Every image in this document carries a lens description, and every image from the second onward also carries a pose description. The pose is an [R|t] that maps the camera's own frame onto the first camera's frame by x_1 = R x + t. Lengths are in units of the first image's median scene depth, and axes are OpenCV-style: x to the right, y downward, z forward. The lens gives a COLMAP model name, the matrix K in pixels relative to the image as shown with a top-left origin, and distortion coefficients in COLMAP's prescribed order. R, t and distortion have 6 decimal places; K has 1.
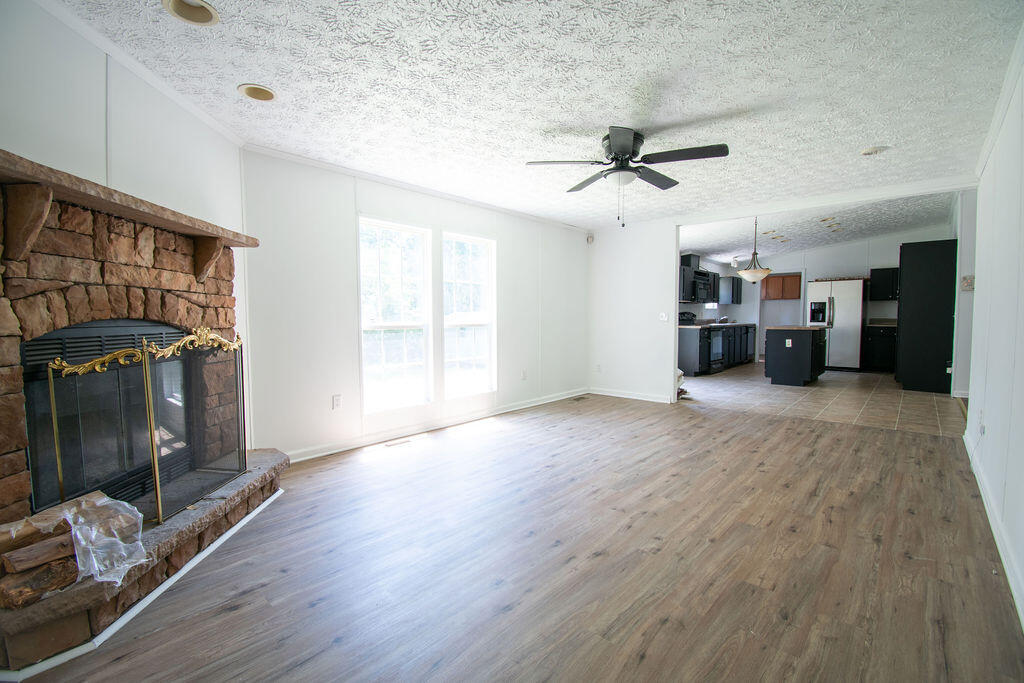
lens RADIAL K [[449.8, 0, 503.3], [0, 449.8, 344.0], [0, 0, 1]] dist [-0.022498, -0.004550]
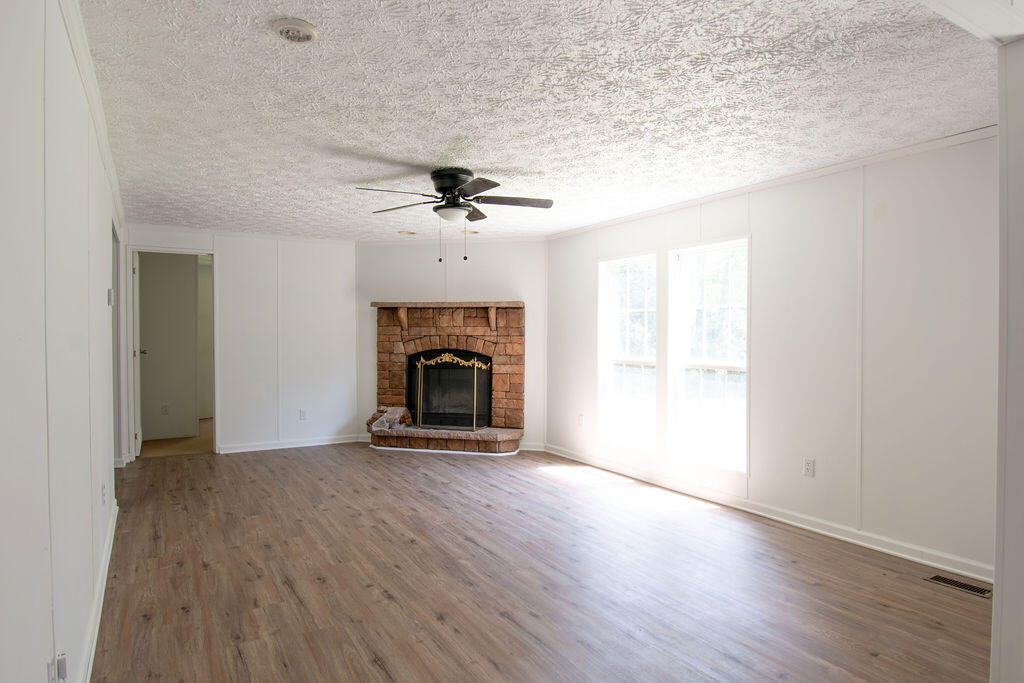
lens RADIAL K [[601.5, 0, 509.9], [0, 601.5, 340.8], [0, 0, 1]] dist [0.015228, 0.001467]
pose [[-0.273349, 0.017967, -0.961747, 1.682850], [-0.057744, 0.997716, 0.035051, -0.180039], [0.960180, 0.065116, -0.271687, 1.691667]]
